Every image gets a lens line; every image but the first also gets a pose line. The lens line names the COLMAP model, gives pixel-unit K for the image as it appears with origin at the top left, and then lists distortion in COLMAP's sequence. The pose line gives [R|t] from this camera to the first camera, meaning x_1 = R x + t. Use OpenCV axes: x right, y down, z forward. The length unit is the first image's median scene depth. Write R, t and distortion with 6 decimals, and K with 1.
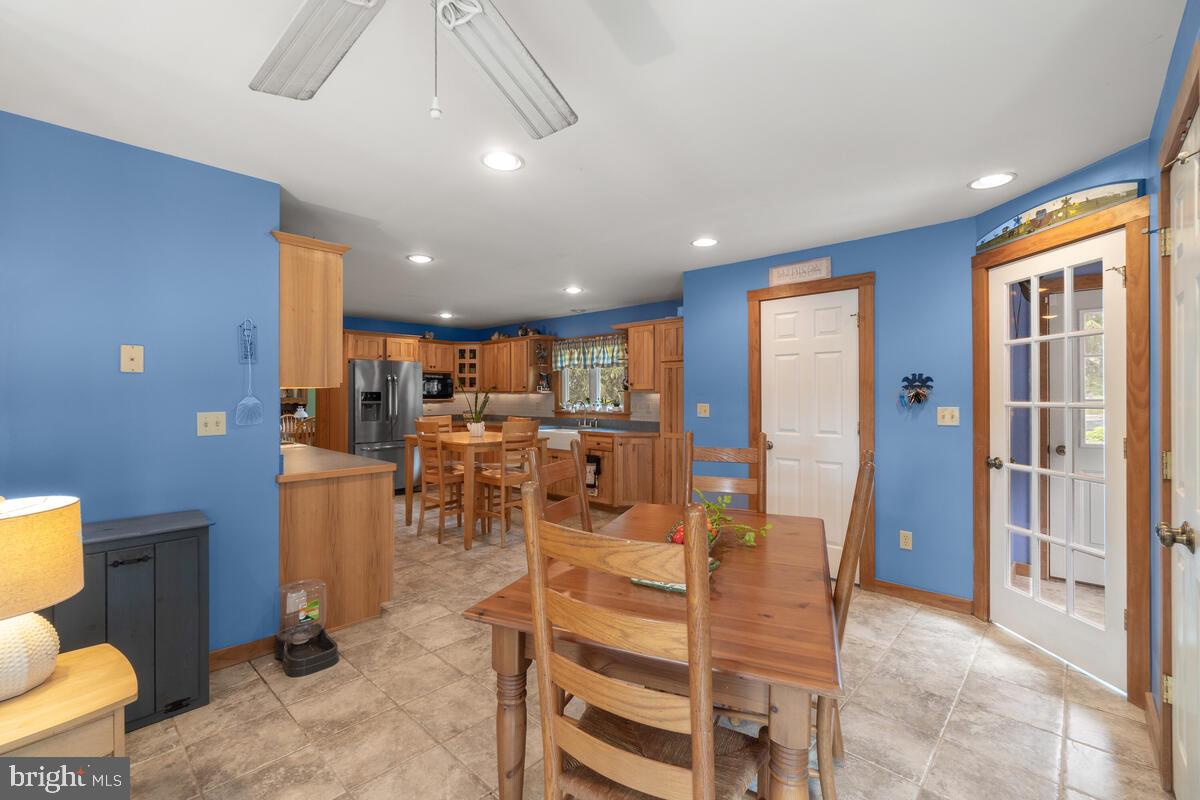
lens RADIAL K [[511.2, 0, 591.2], [0, 511.2, 394.1], [0, 0, 1]] dist [-0.015601, 0.000187]
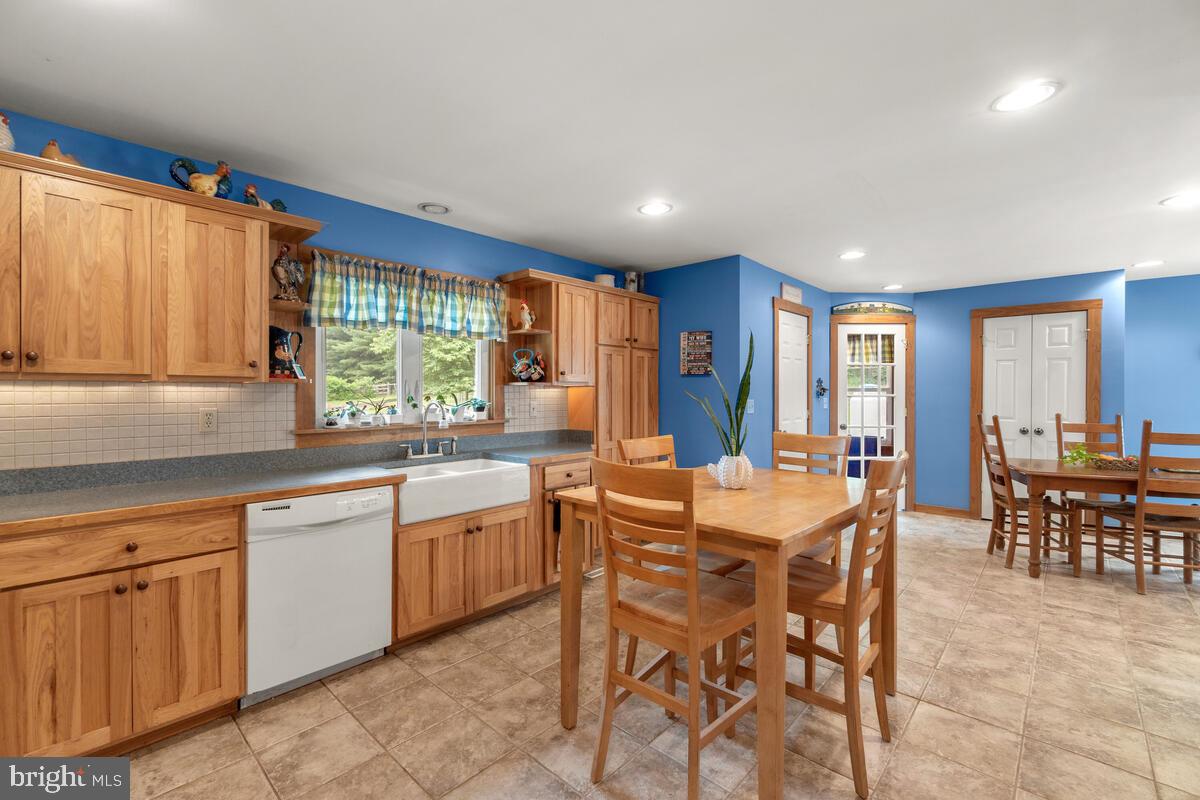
lens RADIAL K [[511.2, 0, 591.2], [0, 511.2, 394.1], [0, 0, 1]] dist [-0.015601, 0.000187]
pose [[-0.008453, 0.000080, 0.999964, -1.237833], [0.000442, 1.000000, -0.000076, 0.014809], [-0.999964, 0.000442, -0.008453, 2.183321]]
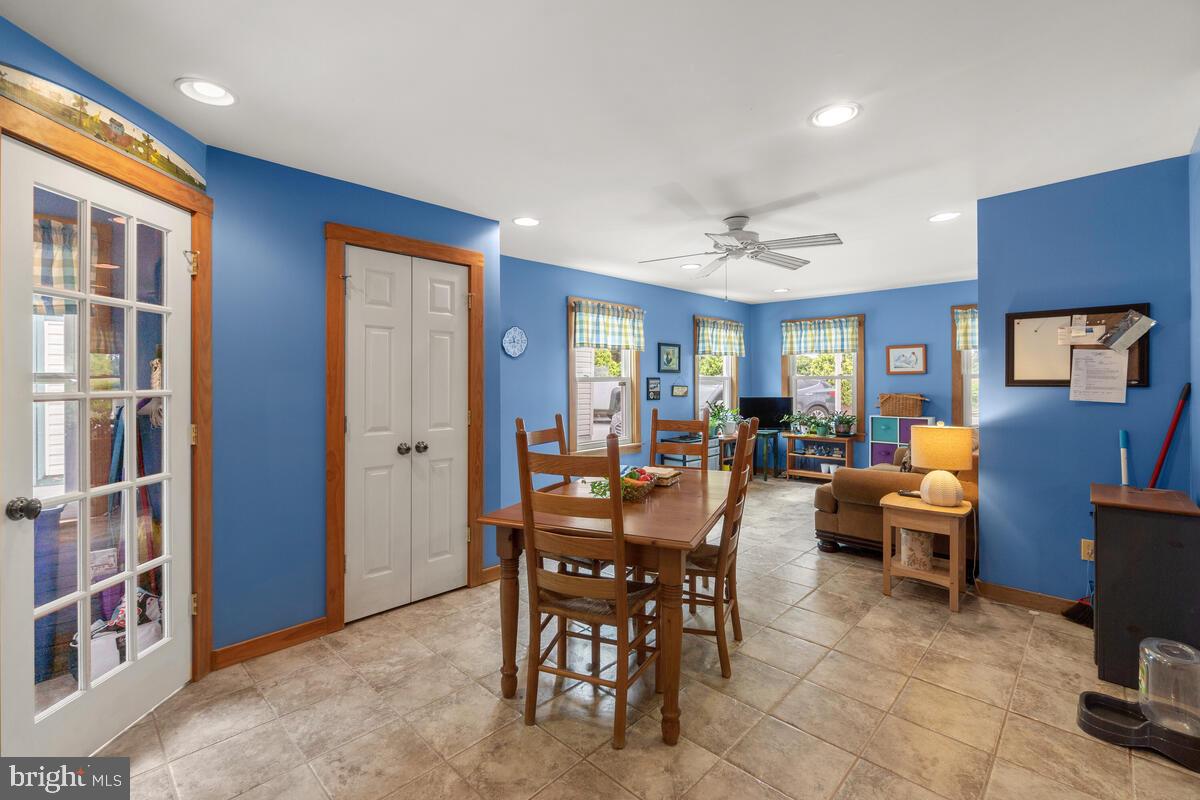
lens RADIAL K [[526.8, 0, 598.1], [0, 526.8, 380.2], [0, 0, 1]] dist [-0.009831, 0.000092]
pose [[-0.999973, 0.003986, 0.006162, 0.207318], [0.003964, 0.999986, -0.003526, 0.006219], [-0.006176, -0.003501, -0.999975, 1.711946]]
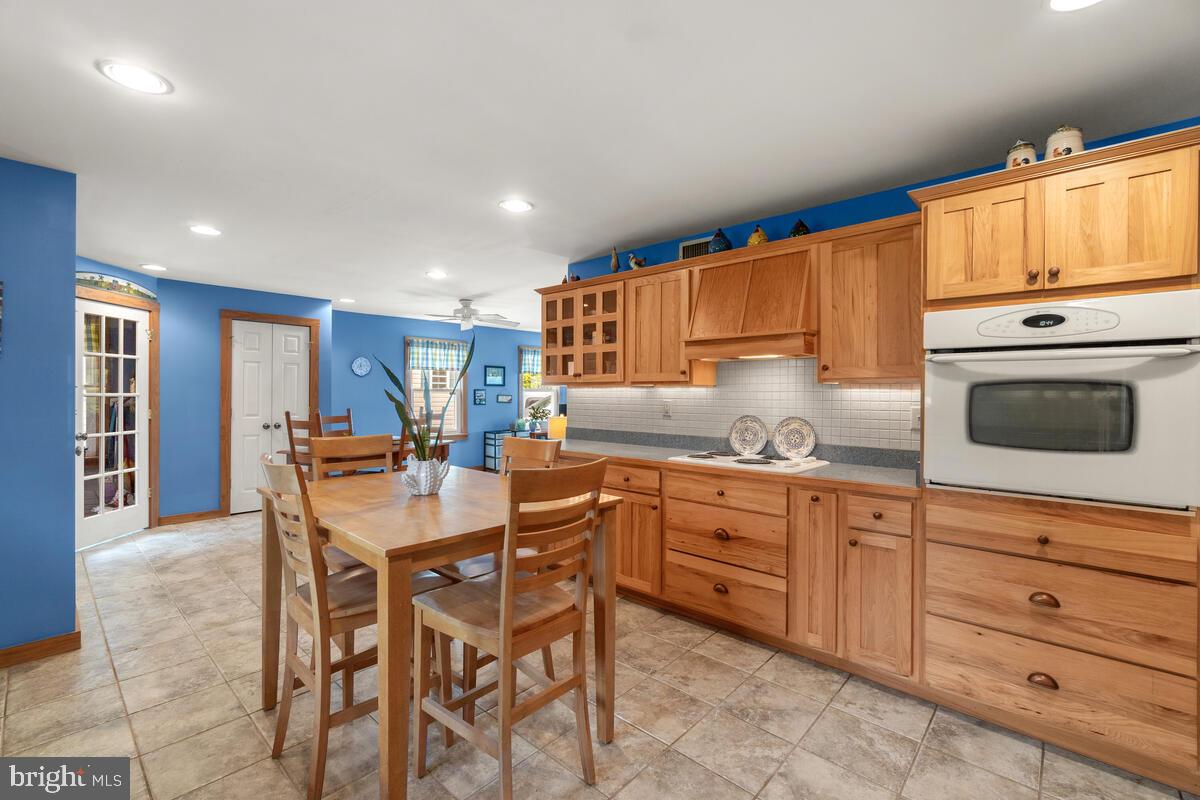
lens RADIAL K [[511.2, 0, 591.2], [0, 511.2, 394.1], [0, 0, 1]] dist [-0.015601, 0.000187]
pose [[-0.999681, -0.003117, -0.025074, -0.666260], [-0.003161, 0.999994, 0.001707, 0.011291], [0.025068, 0.001785, -0.999684, 2.713606]]
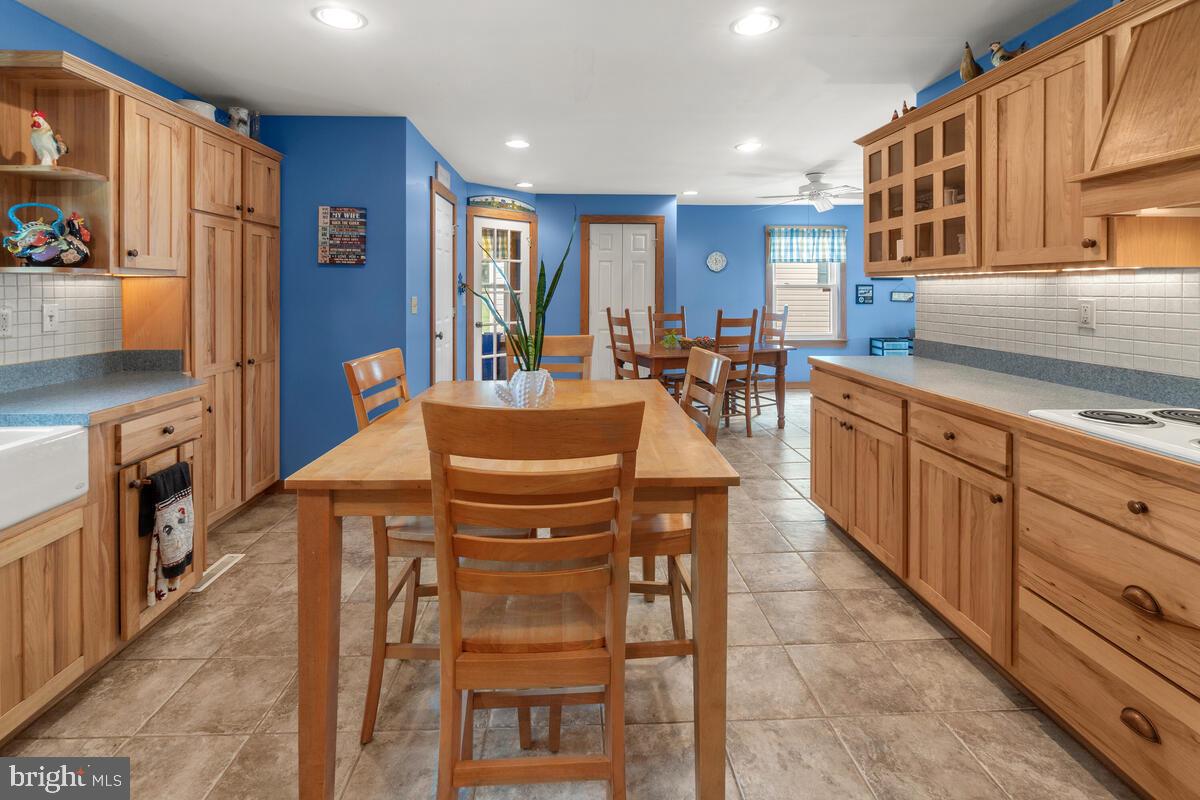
lens RADIAL K [[544.5, 0, 592.8], [0, 544.5, 289.9], [0, 0, 1]] dist [-0.015412, 0.003967]
pose [[-0.723530, 0.001718, 0.690291, -0.942465], [0.001088, 0.999998, -0.001349, 0.016885], [-0.690292, -0.000225, -0.723531, 2.365721]]
